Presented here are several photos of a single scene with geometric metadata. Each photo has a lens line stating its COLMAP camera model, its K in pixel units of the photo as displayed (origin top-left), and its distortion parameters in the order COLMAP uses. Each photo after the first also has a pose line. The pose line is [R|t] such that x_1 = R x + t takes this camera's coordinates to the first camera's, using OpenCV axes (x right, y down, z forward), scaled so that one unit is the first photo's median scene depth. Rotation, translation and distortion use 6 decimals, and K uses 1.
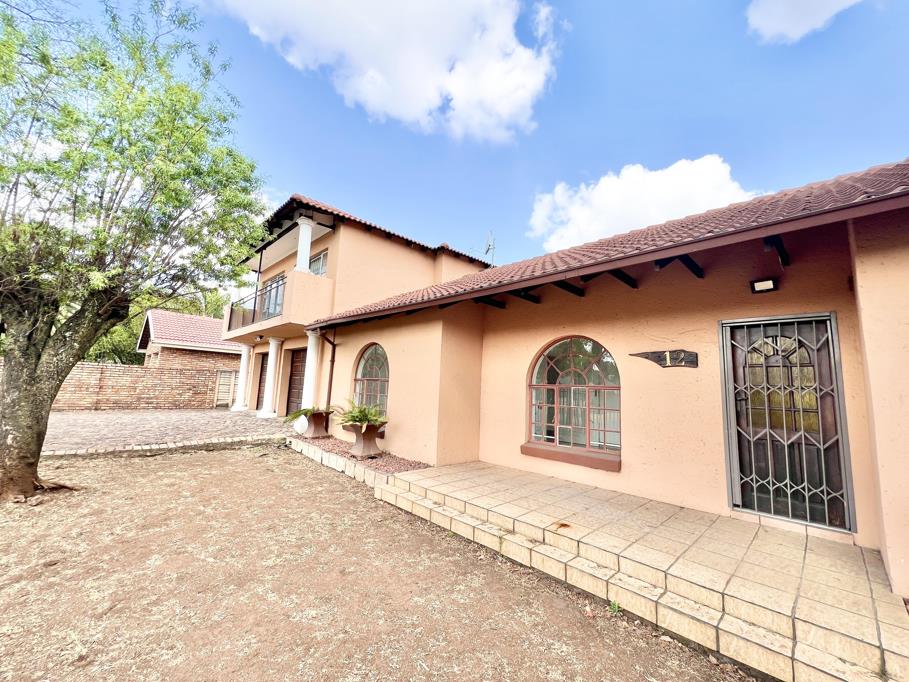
lens RADIAL K [[364.0, 0, 454.5], [0, 364.0, 341.0], [0, 0, 1]] dist [-0.000071, -0.000070]
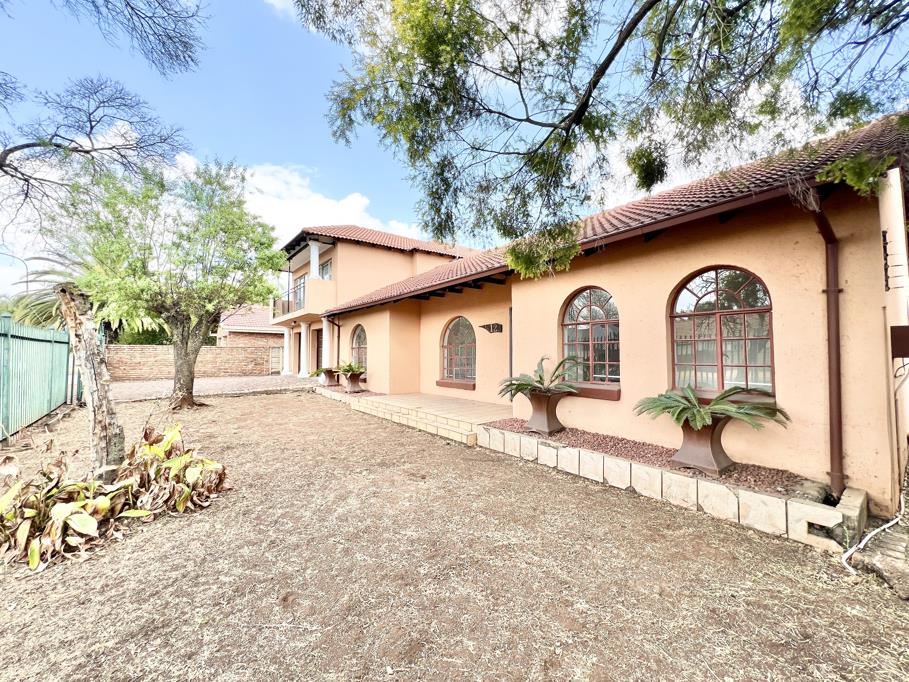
lens RADIAL K [[364.0, 0, 454.5], [0, 364.0, 341.0], [0, 0, 1]] dist [-0.000071, -0.000070]
pose [[0.992610, -0.049591, -0.110751, 0.319352], [0.059441, 0.994391, 0.087486, -0.032113], [0.105792, -0.093423, 0.989990, -0.462862]]
